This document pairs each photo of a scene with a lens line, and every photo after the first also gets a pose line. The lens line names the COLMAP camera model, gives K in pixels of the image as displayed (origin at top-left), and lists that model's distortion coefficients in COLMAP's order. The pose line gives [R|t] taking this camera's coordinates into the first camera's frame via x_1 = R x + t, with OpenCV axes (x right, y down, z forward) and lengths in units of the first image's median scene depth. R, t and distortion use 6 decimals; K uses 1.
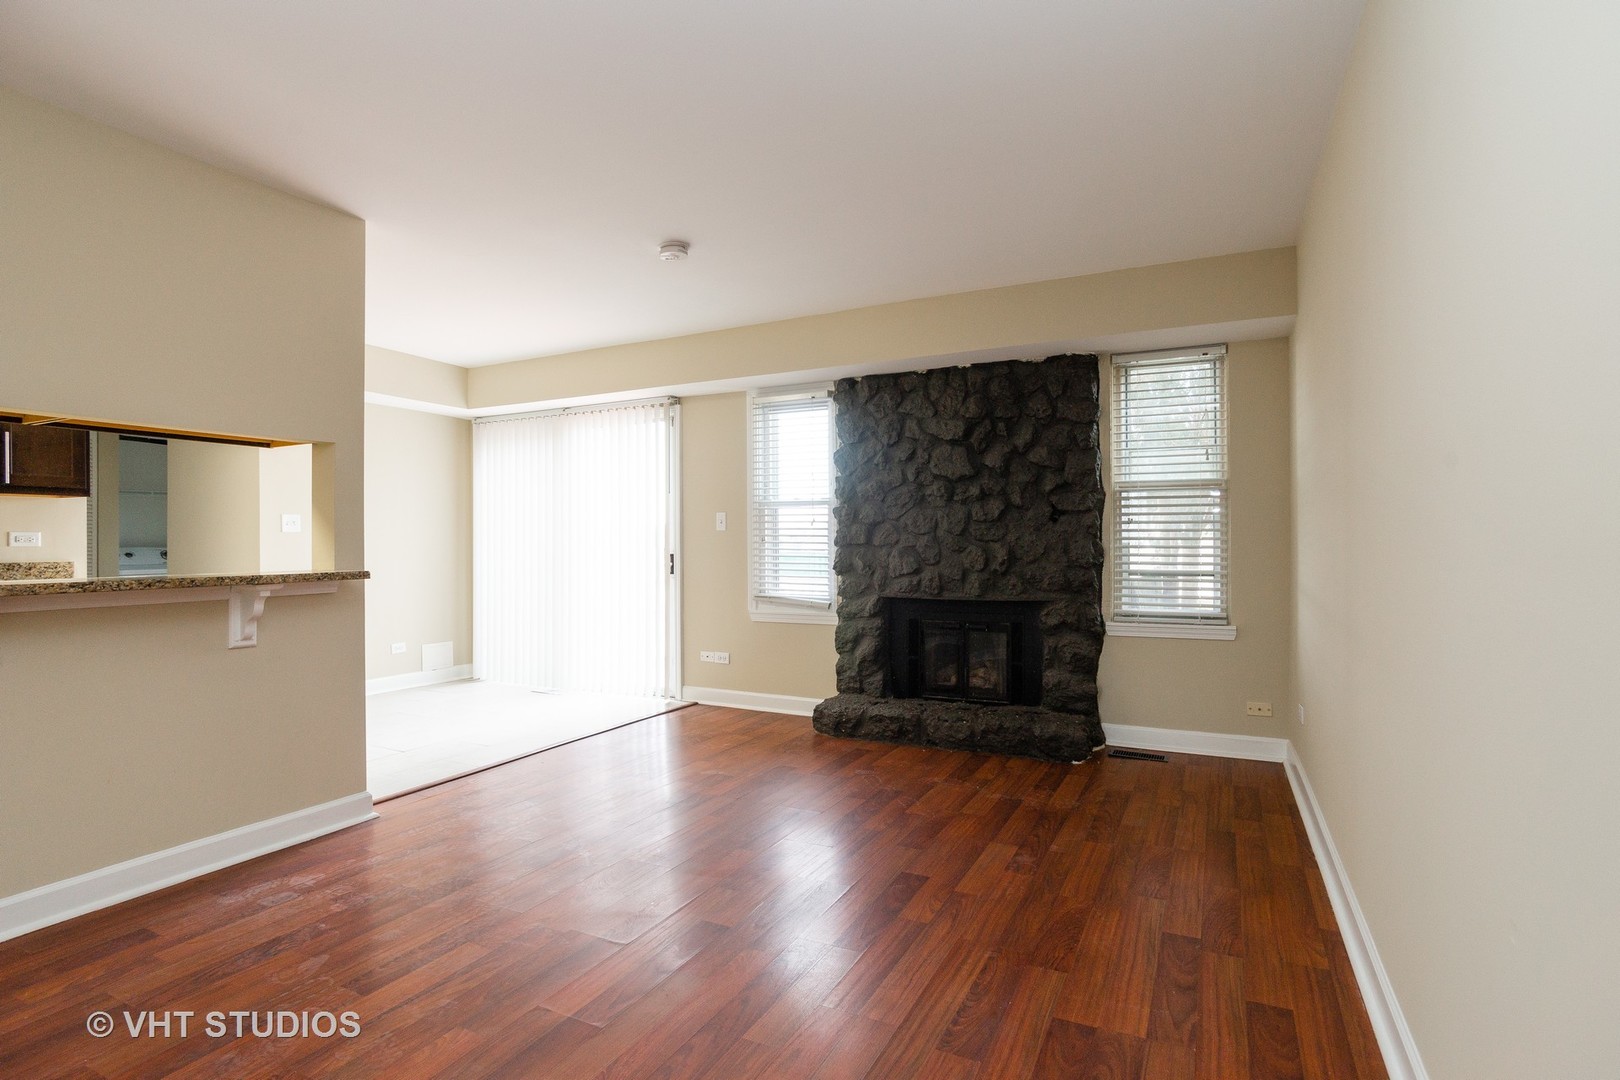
lens RADIAL K [[805.5, 0, 819.4], [0, 805.5, 544.8], [0, 0, 1]] dist [-0.012650, 0.004293]
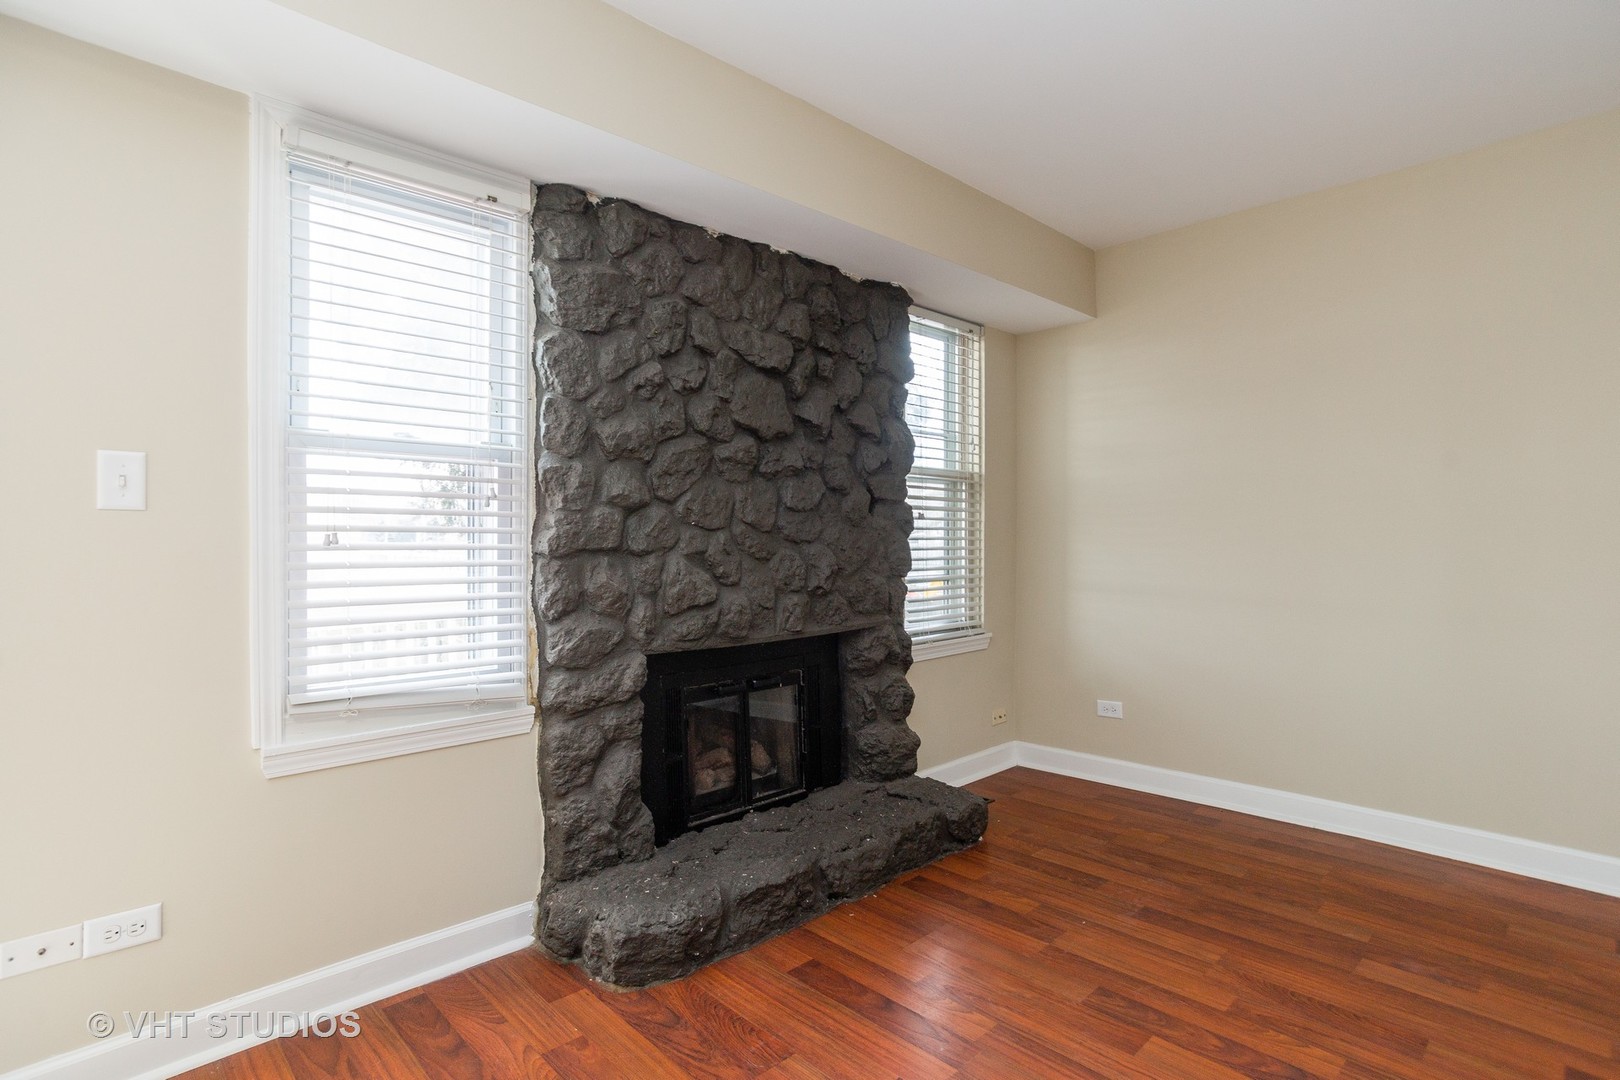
lens RADIAL K [[805.5, 0, 813.3], [0, 805.5, 548.7], [0, 0, 1]] dist [-0.012650, 0.004293]
pose [[0.334081, -0.005774, 0.942527, -0.383092], [0.014060, 0.999901, 0.001142, 0.000077], [-0.942439, 0.012871, 0.334129, 0.791676]]
